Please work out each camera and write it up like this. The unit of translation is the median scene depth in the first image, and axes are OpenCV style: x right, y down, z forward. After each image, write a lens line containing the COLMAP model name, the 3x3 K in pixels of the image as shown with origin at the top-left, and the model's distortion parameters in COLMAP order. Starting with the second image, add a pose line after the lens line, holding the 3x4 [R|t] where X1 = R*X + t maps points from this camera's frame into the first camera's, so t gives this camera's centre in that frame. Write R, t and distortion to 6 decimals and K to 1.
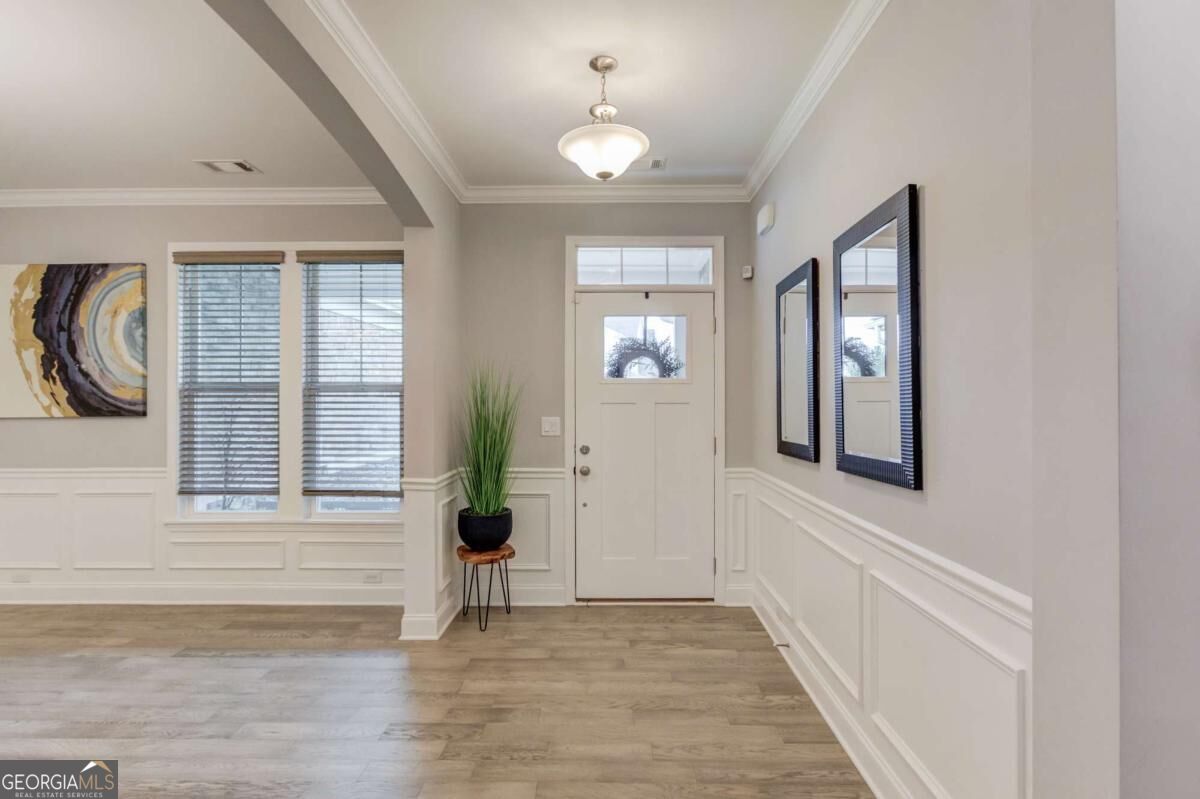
lens RADIAL K [[591.6, 0, 593.4], [0, 591.6, 393.3], [0, 0, 1]] dist [-0.002663, 0.000613]
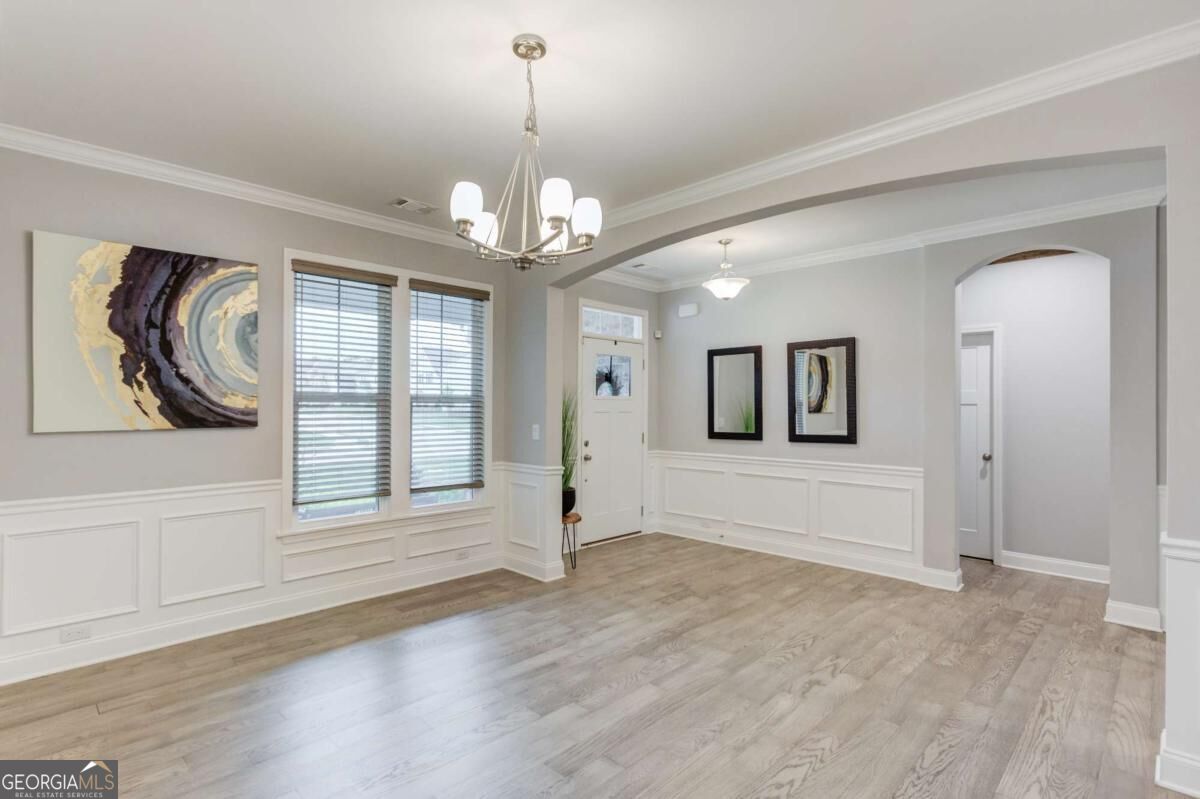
lens RADIAL K [[569.2, 0, 589.6], [0, 569.2, 402.6], [0, 0, 1]] dist [-0.002331, 0.000894]
pose [[0.710344, 0.010253, 0.703780, -1.027274], [-0.013757, 0.999905, -0.000682, -0.006284], [-0.703720, -0.009198, 0.710418, -0.019989]]
